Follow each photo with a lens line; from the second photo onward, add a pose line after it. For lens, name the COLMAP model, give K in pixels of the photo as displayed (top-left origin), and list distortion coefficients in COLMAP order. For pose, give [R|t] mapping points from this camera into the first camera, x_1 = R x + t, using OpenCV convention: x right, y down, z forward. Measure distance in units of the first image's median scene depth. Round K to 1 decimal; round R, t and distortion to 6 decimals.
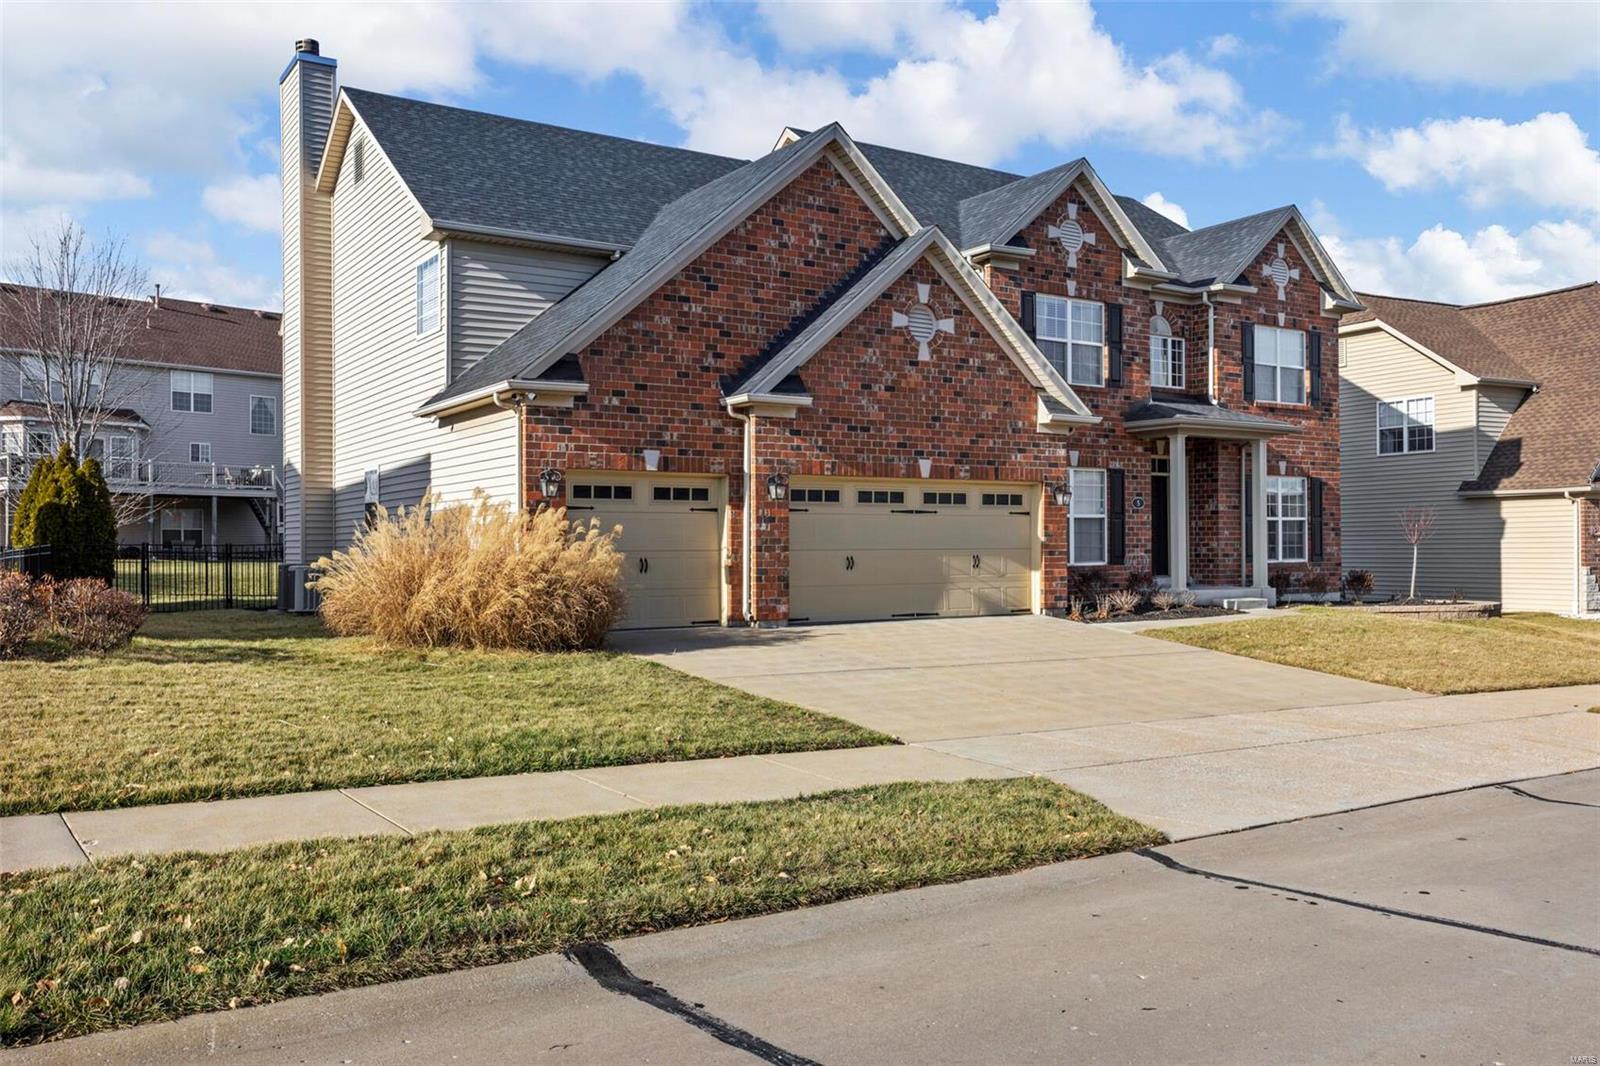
lens RADIAL K [[1327.4, 0, 824.2], [0, 1327.4, 539.1], [0, 0, 1]] dist [0.001947, -0.001308]
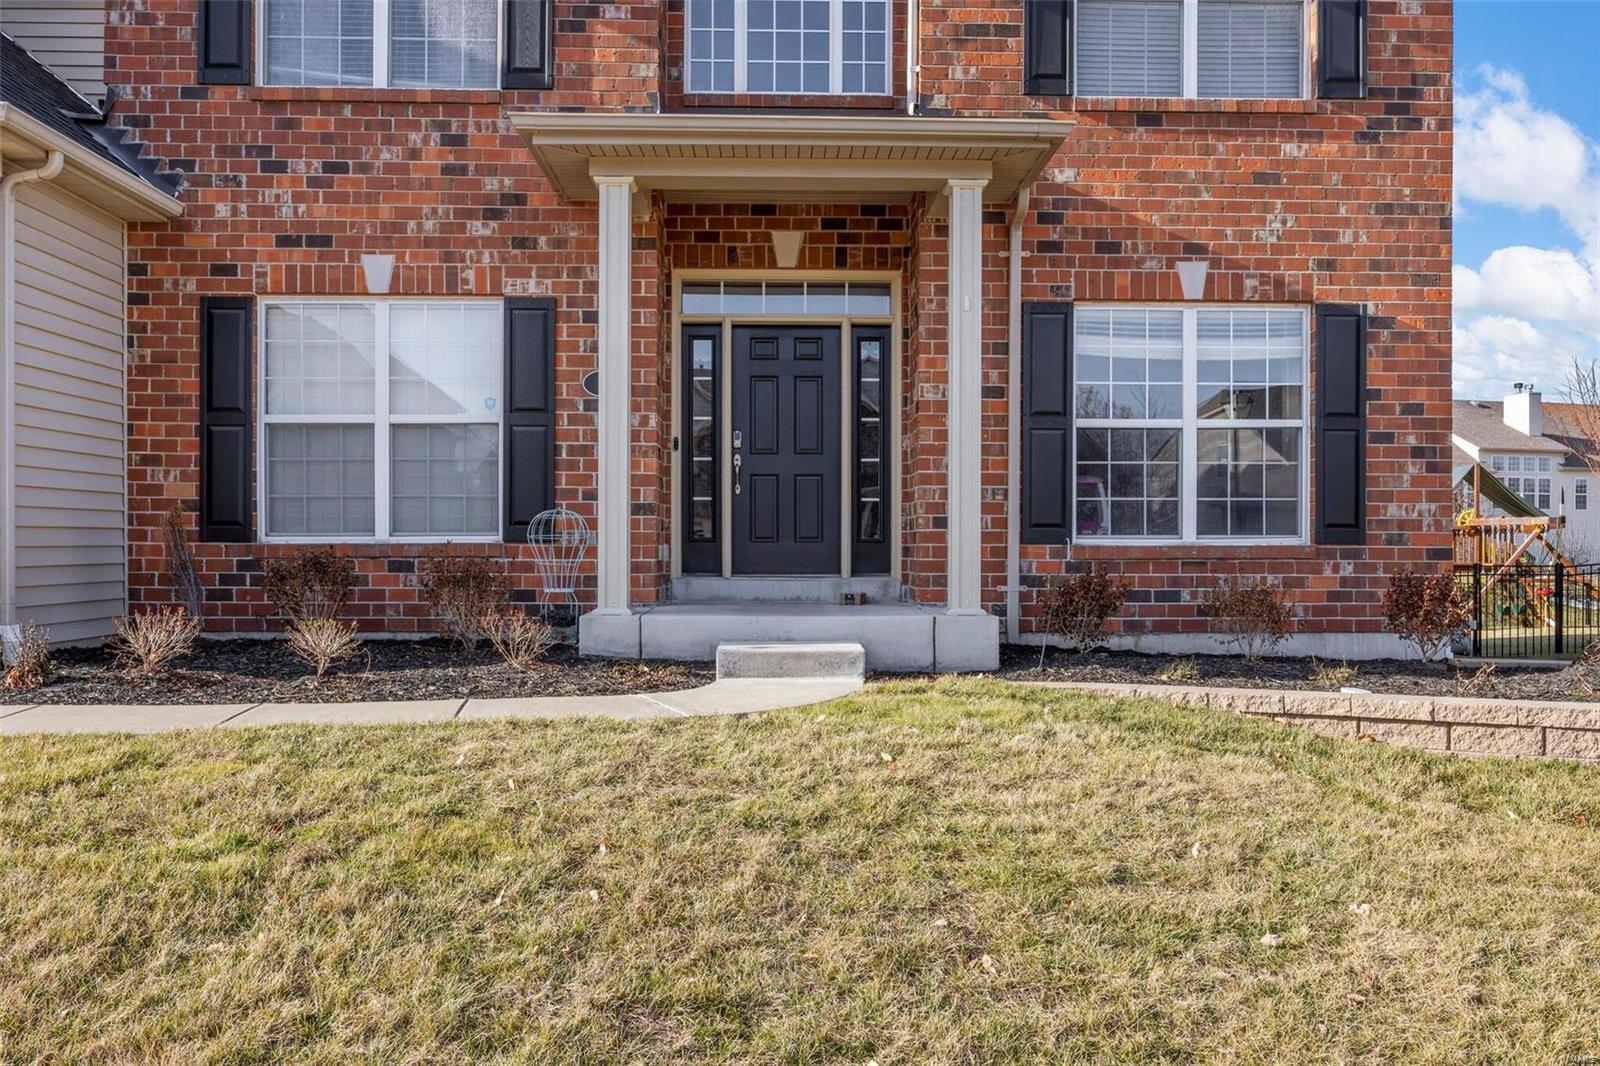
lens RADIAL K [[1251.5, 0, 792.7], [0, 1251.5, 553.0], [0, 0, 1]] dist [-0.007808, 0.006689]
pose [[0.841792, 0.009562, -0.539717, 0.485397], [-0.003399, 0.999917, 0.012414, 0.017587], [0.539791, -0.008615, 0.841755, 0.732611]]
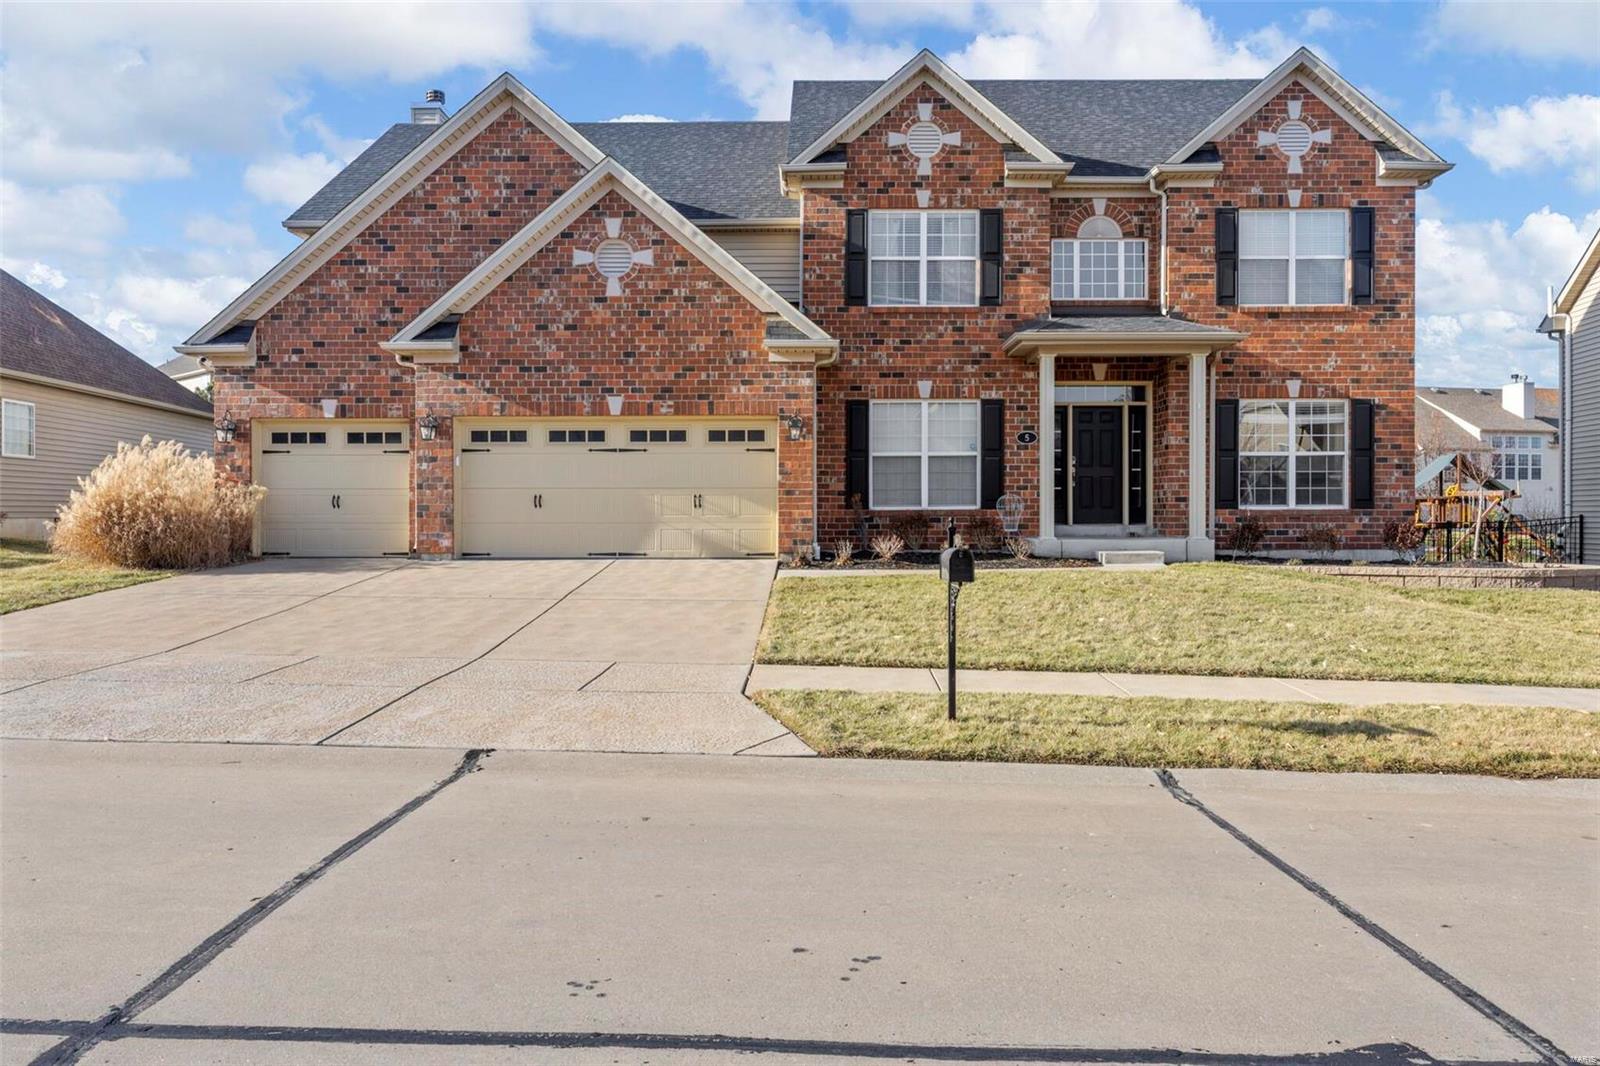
lens RADIAL K [[1150.3, 0, 801.9], [0, 1150.3, 521.2], [0, 0, 1]] dist [-0.007576, 0.006428]
pose [[0.818424, 0.007998, -0.574560, 0.553065], [0.000134, 0.999900, 0.014111, 0.016613], [0.574615, -0.011626, 0.818341, 0.310303]]
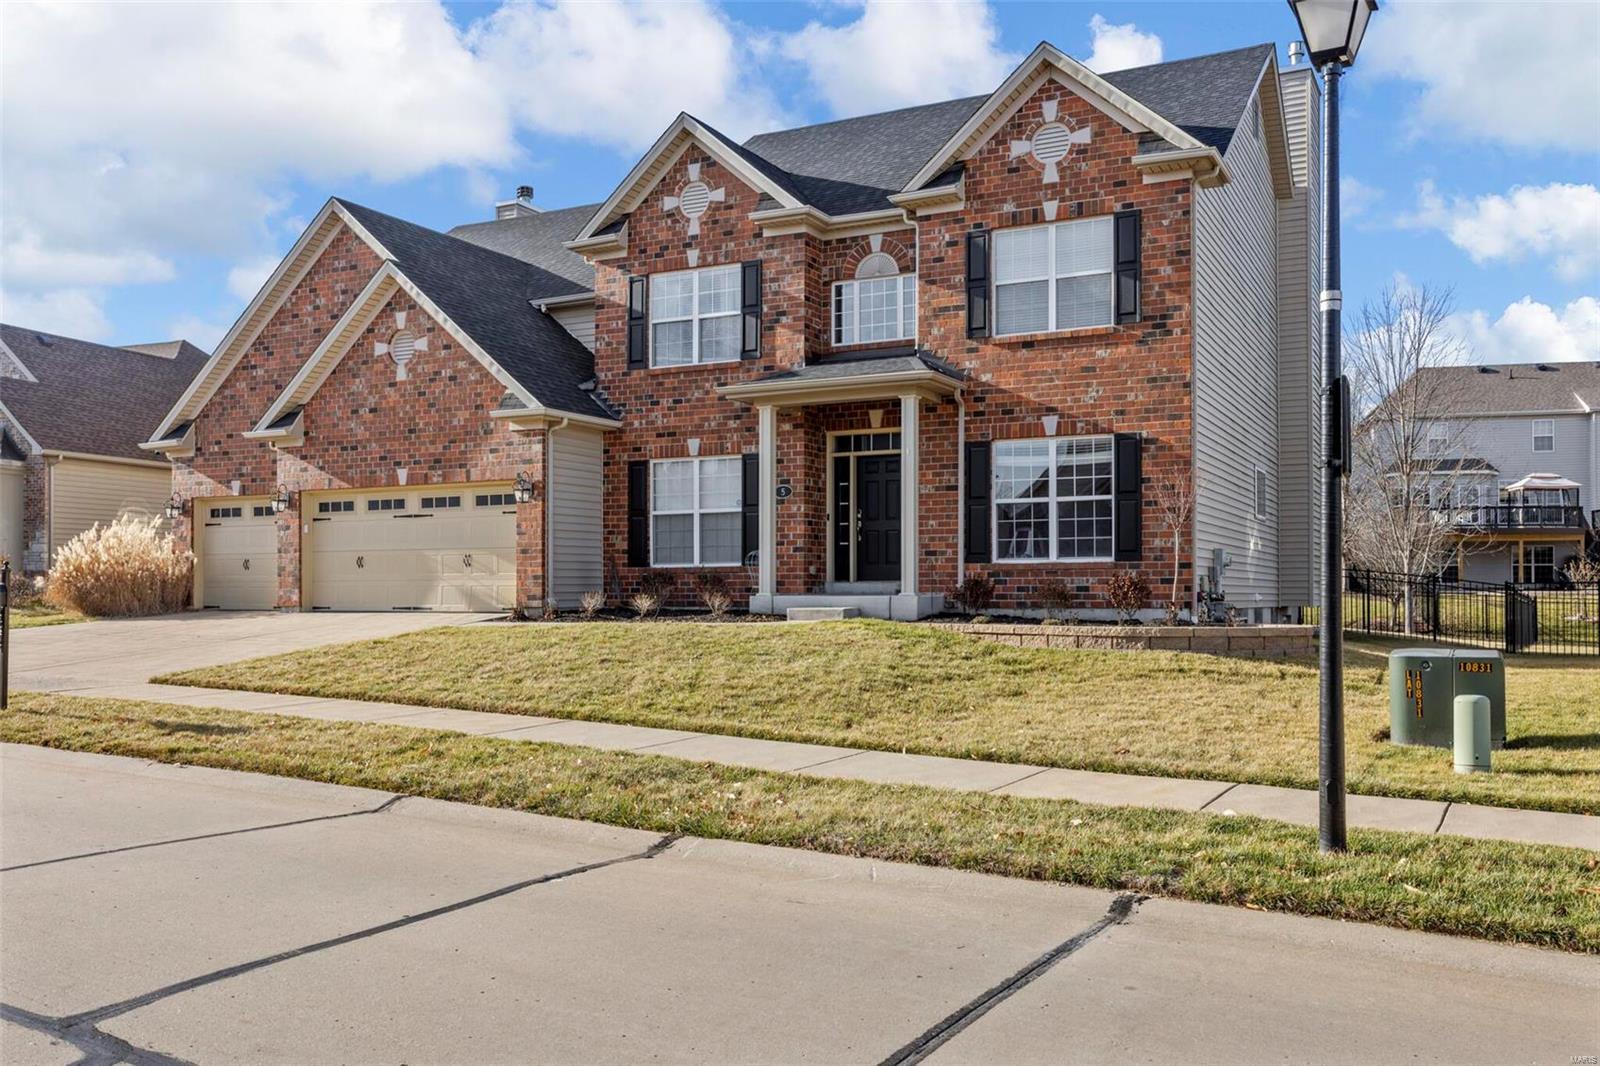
lens RADIAL K [[1346.9, 0, 782.4], [0, 1346.9, 576.2], [0, 0, 1]] dist [-0.000563, -0.002190]
pose [[0.471709, -0.005311, -0.881738, 0.995895], [0.005601, 0.999980, -0.003027, 0.028807], [0.881737, -0.003511, 0.471729, 0.608263]]
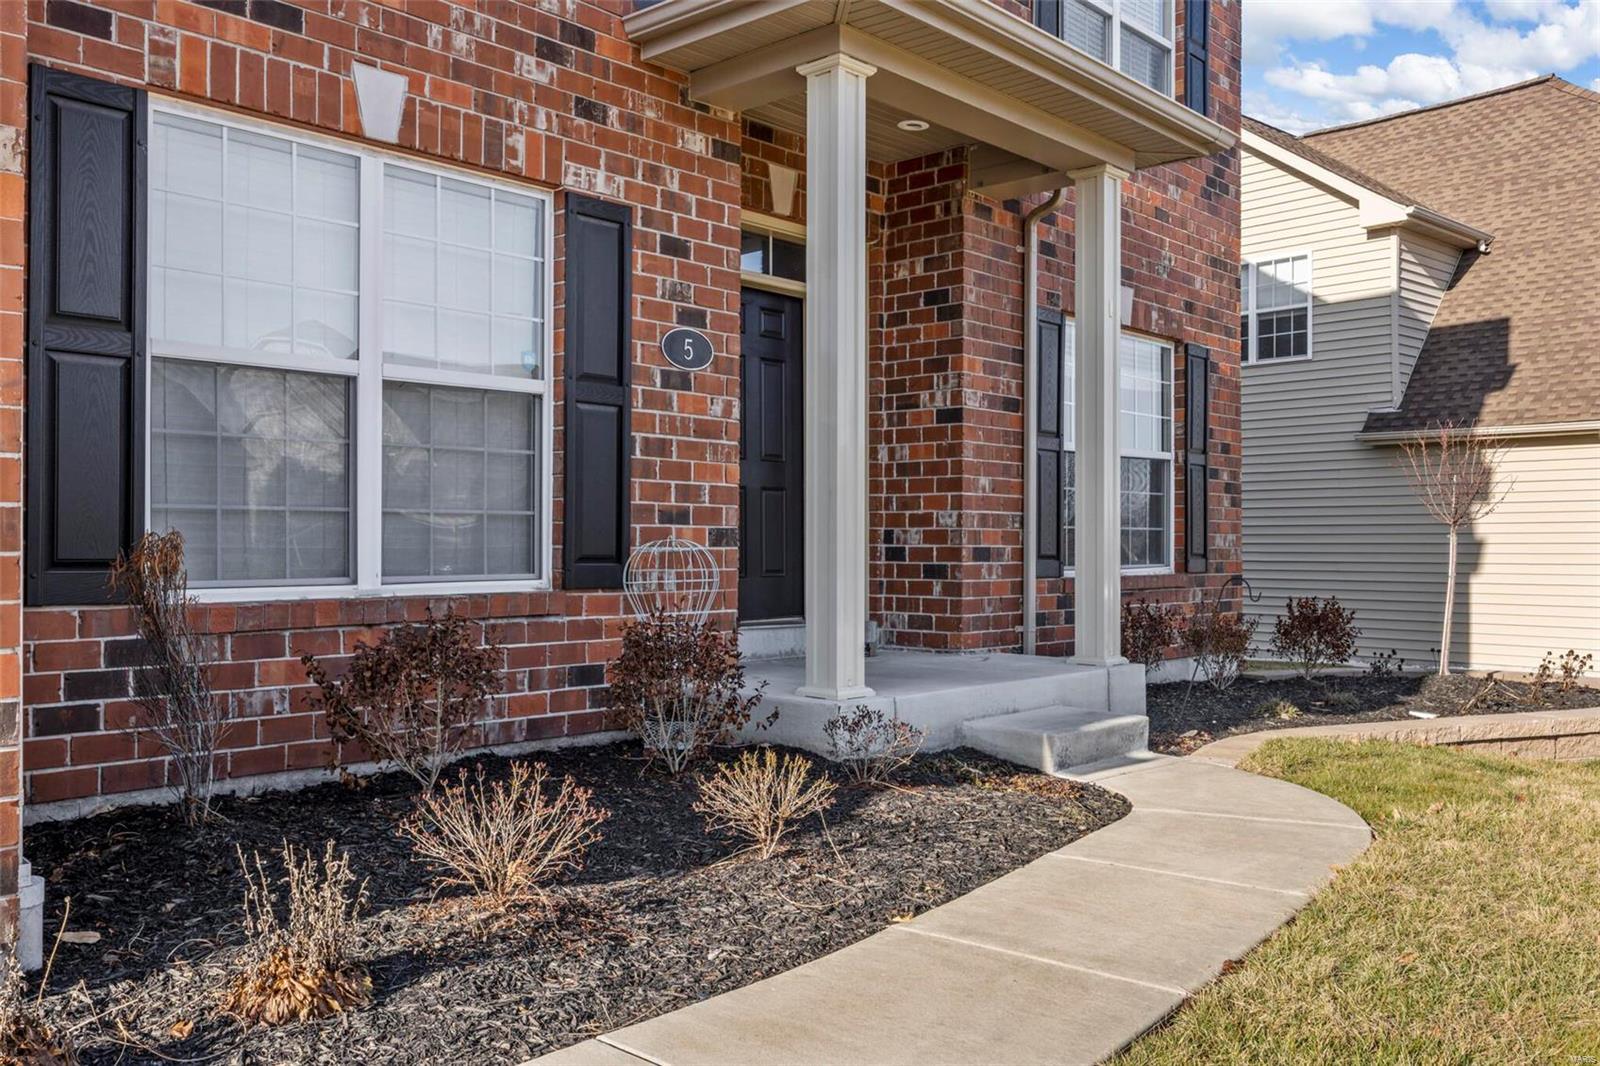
lens RADIAL K [[1346.9, 0, 799.5], [0, 1346.9, 540.0], [0, 0, 1]] dist [-0.000563, -0.002190]
pose [[0.972251, 0.010032, 0.233724, 0.199476], [-0.010833, 0.999939, 0.002144, 0.009223], [-0.233689, -0.004616, 0.972301, 0.750433]]
